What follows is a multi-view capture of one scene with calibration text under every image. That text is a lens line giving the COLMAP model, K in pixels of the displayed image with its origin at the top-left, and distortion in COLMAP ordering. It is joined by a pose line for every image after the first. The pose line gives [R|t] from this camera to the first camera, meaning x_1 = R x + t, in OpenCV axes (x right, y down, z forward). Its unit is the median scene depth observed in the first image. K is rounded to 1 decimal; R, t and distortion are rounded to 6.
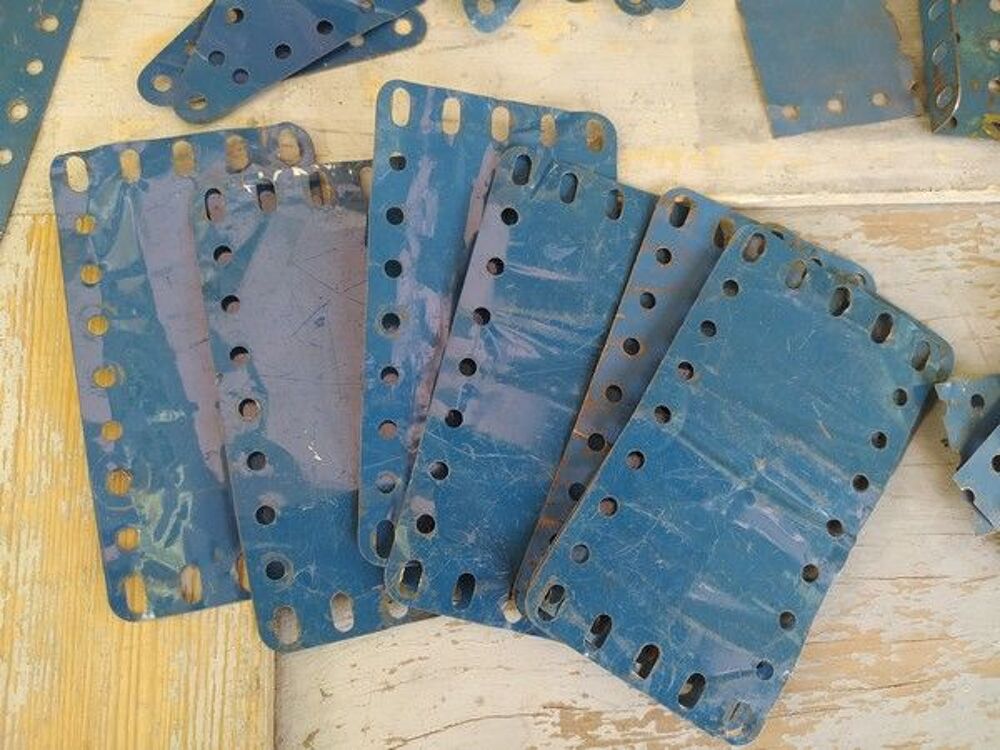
lens RADIAL K [[760.0, 0, 496.1], [0, 760.0, 373.9], [0, 0, 1]] dist [0.040698, -0.086304]
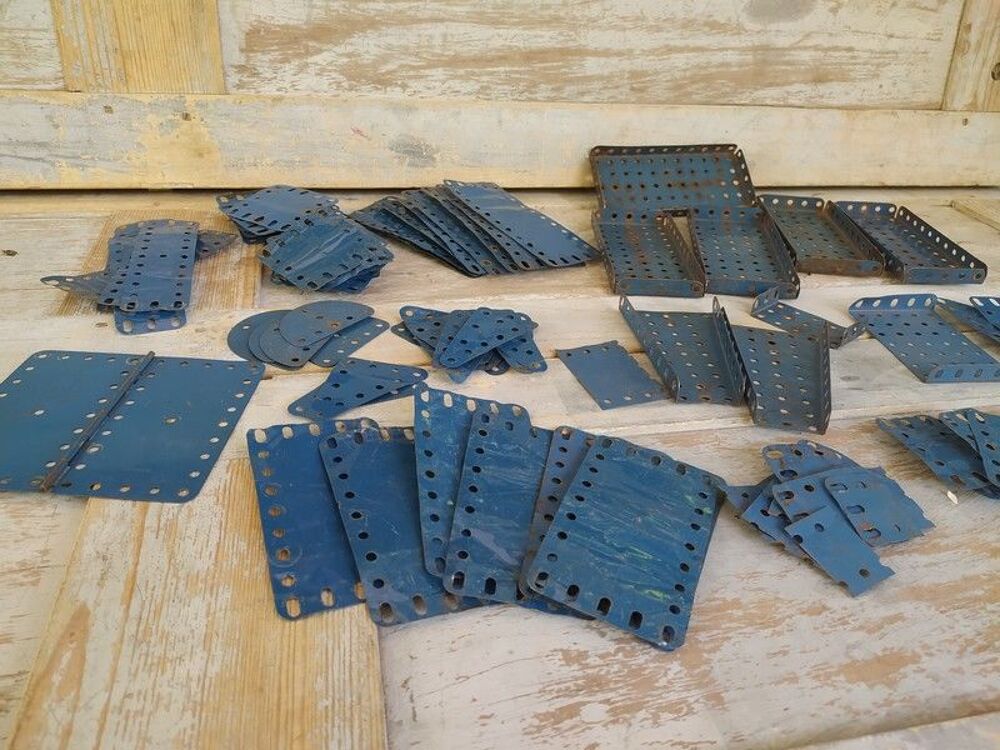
lens RADIAL K [[753.6, 0, 495.9], [0, 753.6, 375.2], [0, 0, 1]] dist [0.069110, -0.093093]
pose [[0.985461, -0.070021, 0.154802, -0.238395], [0.160822, 0.678300, -0.716969, 1.087186], [-0.054799, 0.731441, 0.679700, -0.451235]]
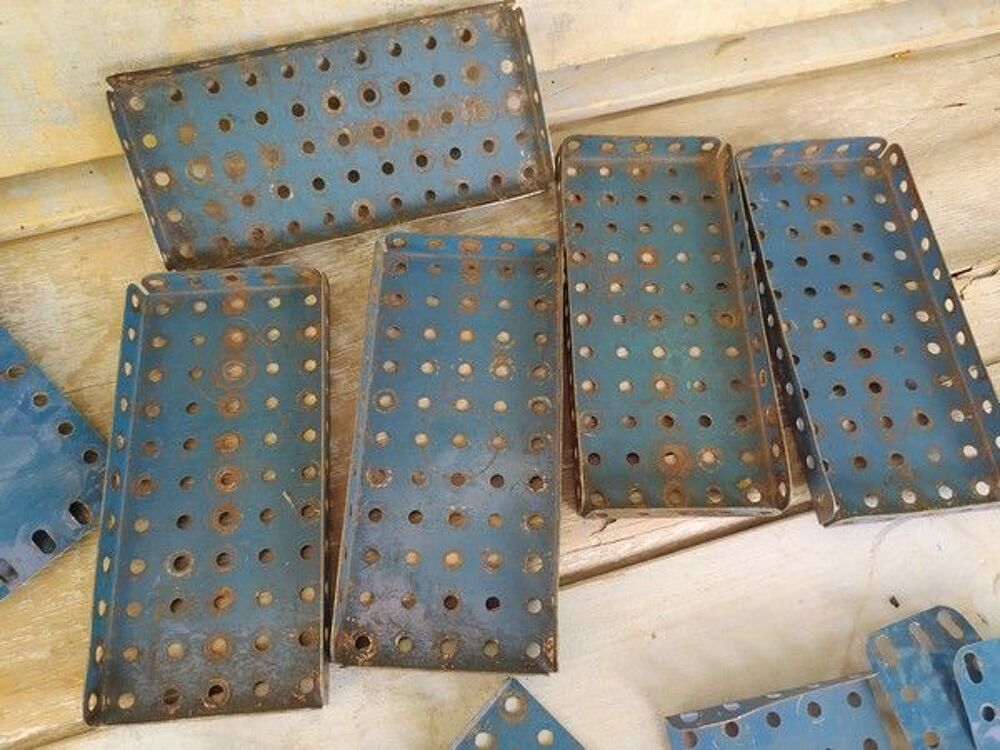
lens RADIAL K [[761.9, 0, 500.0], [0, 761.9, 375.0], [0, 0, 1]] dist [0.054422, -0.095712]
pose [[0.967265, -0.231281, 0.104445, 1.208493], [0.248630, 0.946104, -0.207532, -1.142628], [-0.050817, 0.226706, 0.972637, -0.058117]]
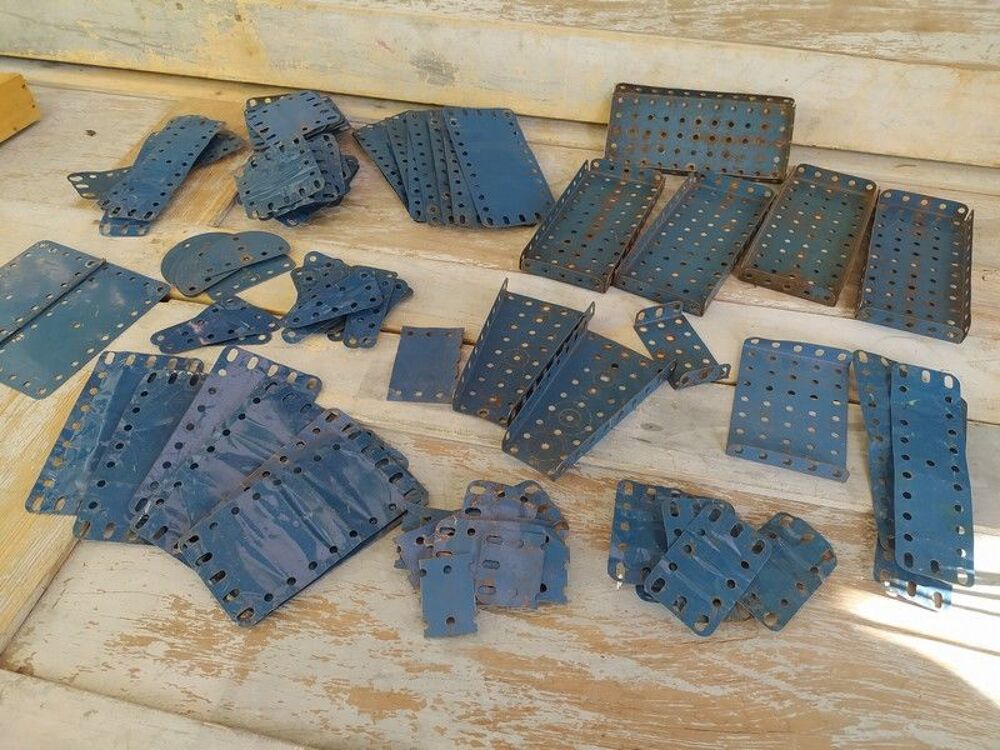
lens RADIAL K [[753.2, 0, 503.2], [0, 753.2, 378.2], [0, 0, 1]] dist [0.066323, -0.098266]
pose [[0.964992, 0.162246, -0.206074, 1.218038], [-0.246624, 0.828699, -0.502429, 0.725664], [0.089257, 0.535662, 0.839702, -0.956436]]
